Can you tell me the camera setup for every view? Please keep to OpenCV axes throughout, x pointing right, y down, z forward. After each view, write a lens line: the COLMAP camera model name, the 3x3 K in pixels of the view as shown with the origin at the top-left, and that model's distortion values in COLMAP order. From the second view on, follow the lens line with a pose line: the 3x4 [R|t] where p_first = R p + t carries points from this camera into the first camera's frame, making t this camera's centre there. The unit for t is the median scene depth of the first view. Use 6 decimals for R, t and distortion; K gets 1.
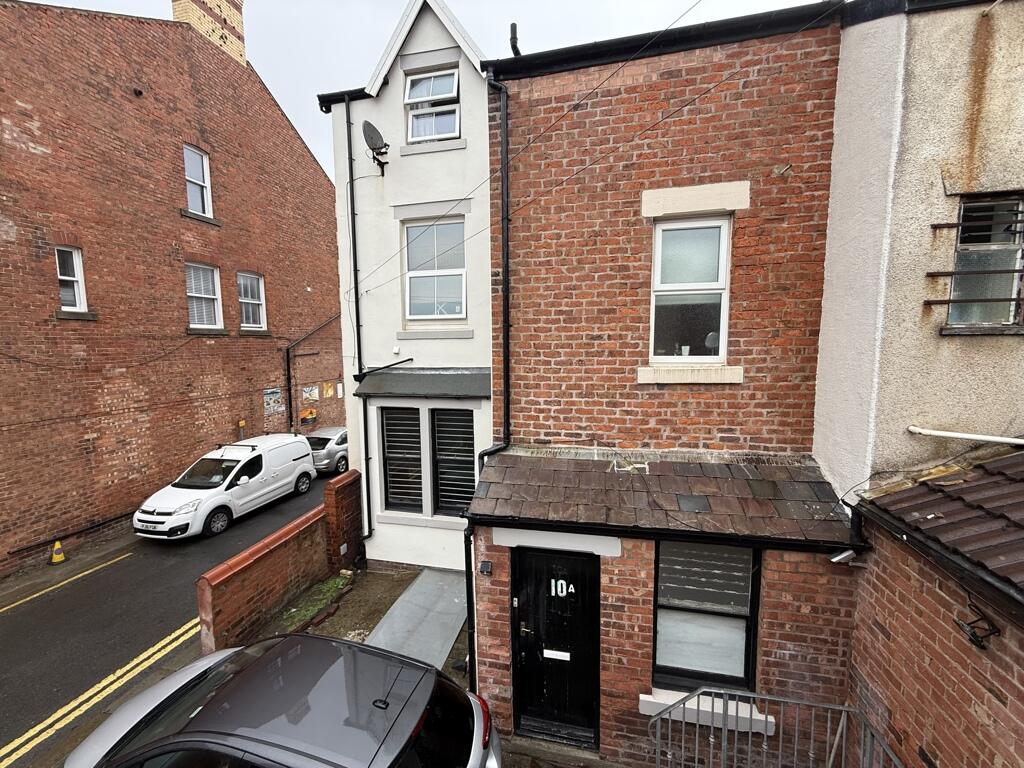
lens RADIAL K [[408.1, 0, 508.5], [0, 408.1, 383.1], [0, 0, 1]] dist [-0.000222, 0.000236]
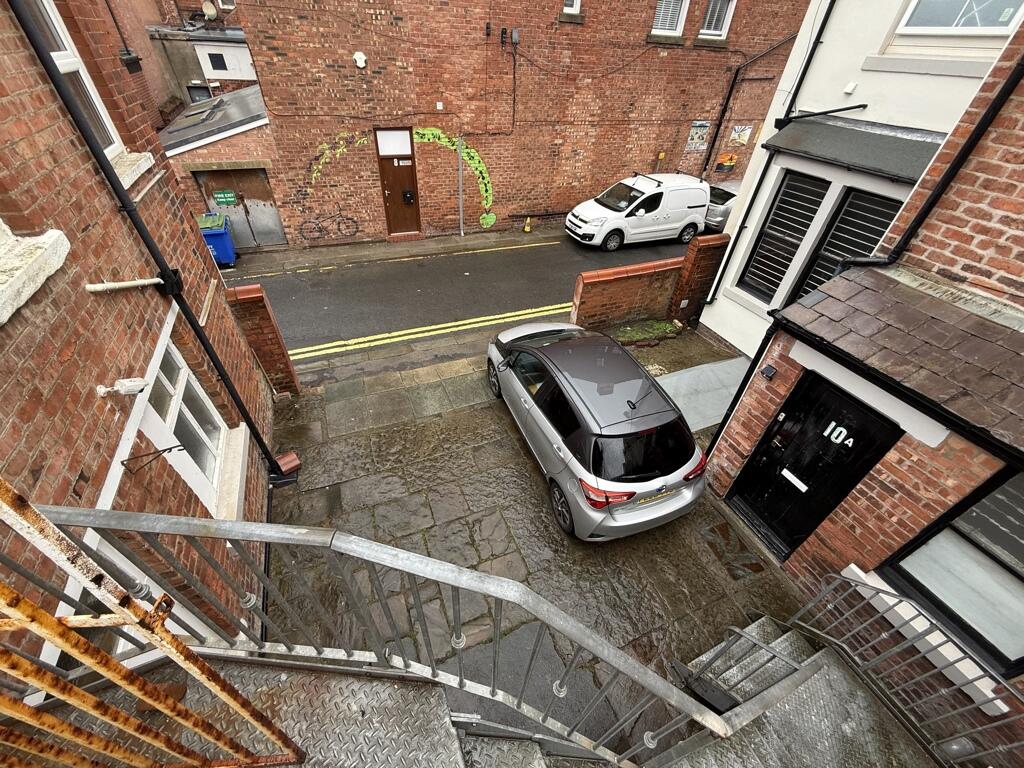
lens RADIAL K [[408.1, 0, 510.9], [0, 408.1, 382.6], [0, 0, 1]] dist [-0.000222, 0.000236]
pose [[0.582809, 0.548328, -0.599724, 0.108502], [-0.133094, 0.792468, 0.595214, -0.018582], [0.801635, -0.267077, 0.534837, -0.021062]]
